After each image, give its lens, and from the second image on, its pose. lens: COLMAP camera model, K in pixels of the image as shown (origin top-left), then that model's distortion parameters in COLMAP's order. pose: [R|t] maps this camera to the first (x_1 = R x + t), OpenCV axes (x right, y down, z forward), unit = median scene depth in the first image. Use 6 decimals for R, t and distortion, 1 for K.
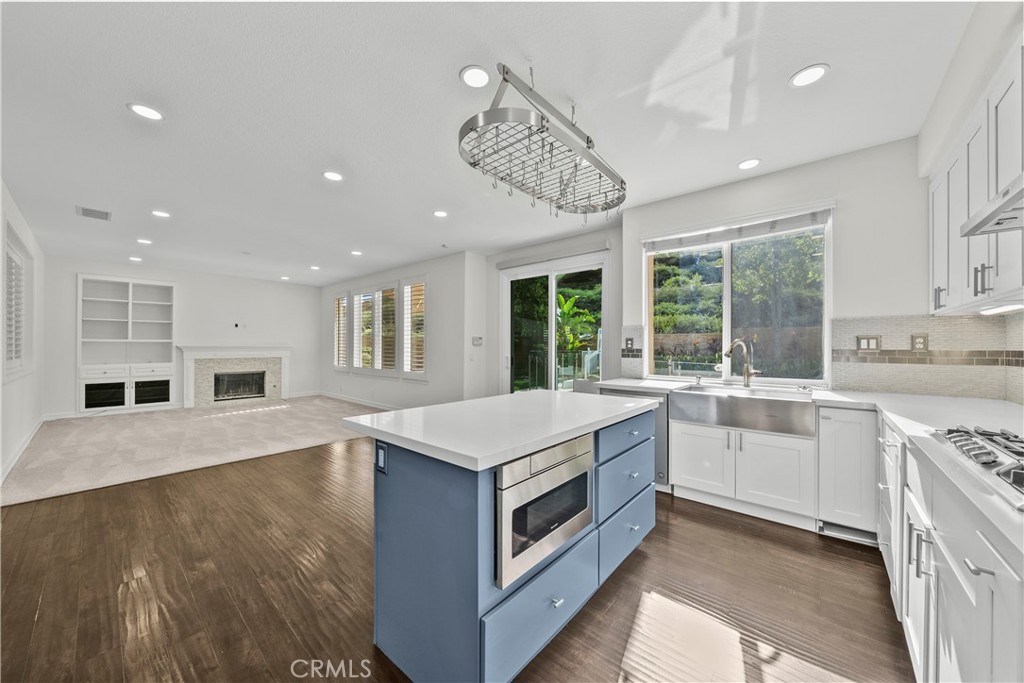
lens RADIAL K [[364.6, 0, 513.5], [0, 364.6, 344.2], [0, 0, 1]] dist [-0.001252, -0.000318]
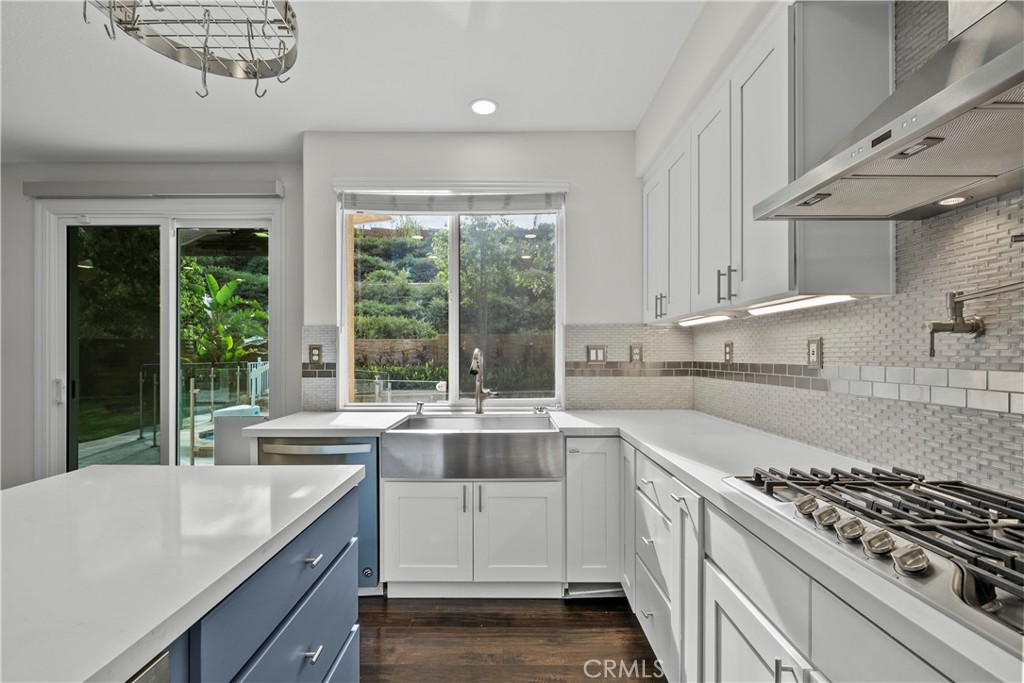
lens RADIAL K [[447.7, 0, 511.6], [0, 447.7, 355.0], [0, 0, 1]] dist [-0.007182, -0.000163]
pose [[0.761528, -0.005970, 0.648104, 0.064472], [0.000006, 0.999958, 0.009204, -0.005673], [-0.648132, -0.007005, 0.761496, 0.167347]]
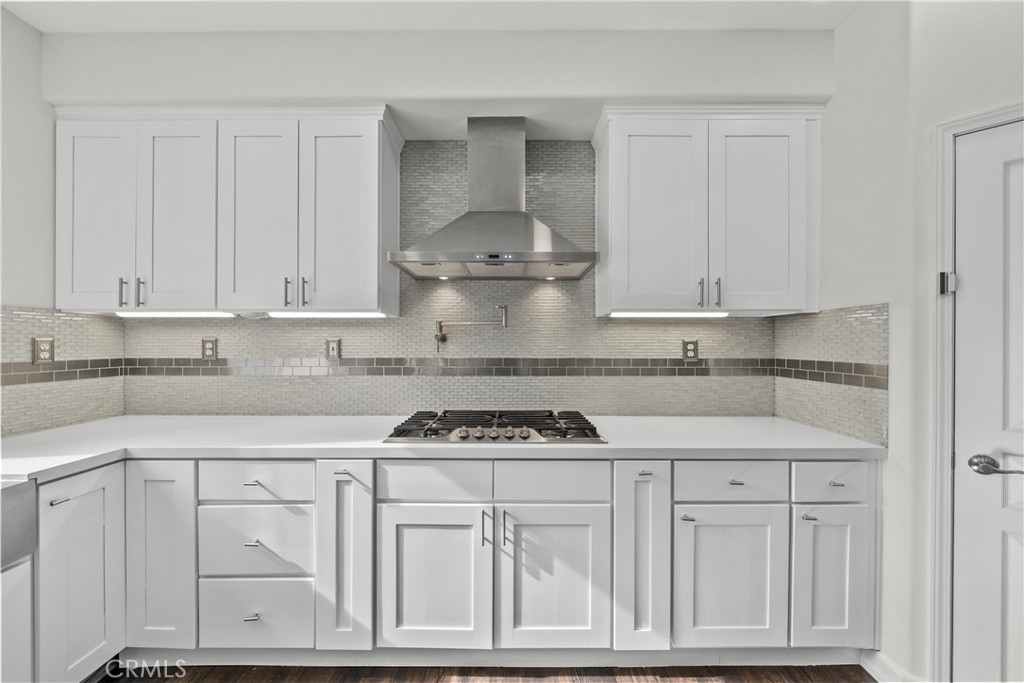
lens RADIAL K [[375.1, 0, 510.4], [0, 375.1, 344.7], [0, 0, 1]] dist [-0.003475, 0.000318]
pose [[-0.644888, -0.004272, 0.764265, 0.026114], [-0.008491, 0.999963, -0.001575, -0.010117], [-0.764230, -0.007505, -0.644900, 0.396174]]
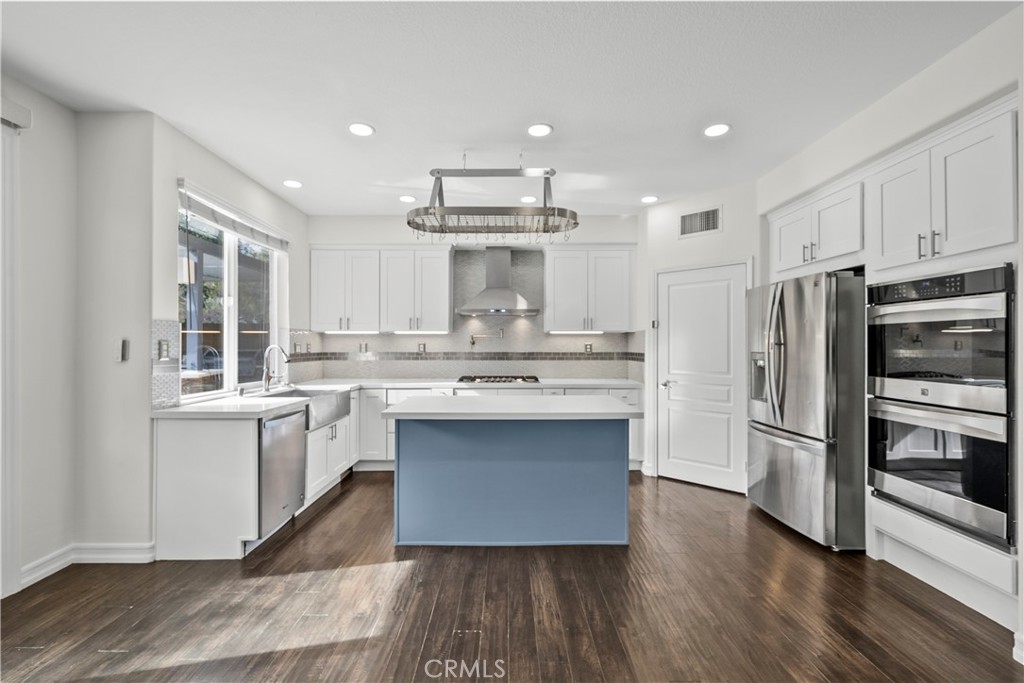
lens RADIAL K [[447.7, 0, 509.9], [0, 447.7, 345.6], [0, 0, 1]] dist [-0.007182, -0.000163]
pose [[-0.653253, -0.001510, 0.757138, -0.467340], [-0.008159, 0.999954, -0.005045, -0.005791], [-0.757095, -0.009473, -0.653236, 0.810651]]
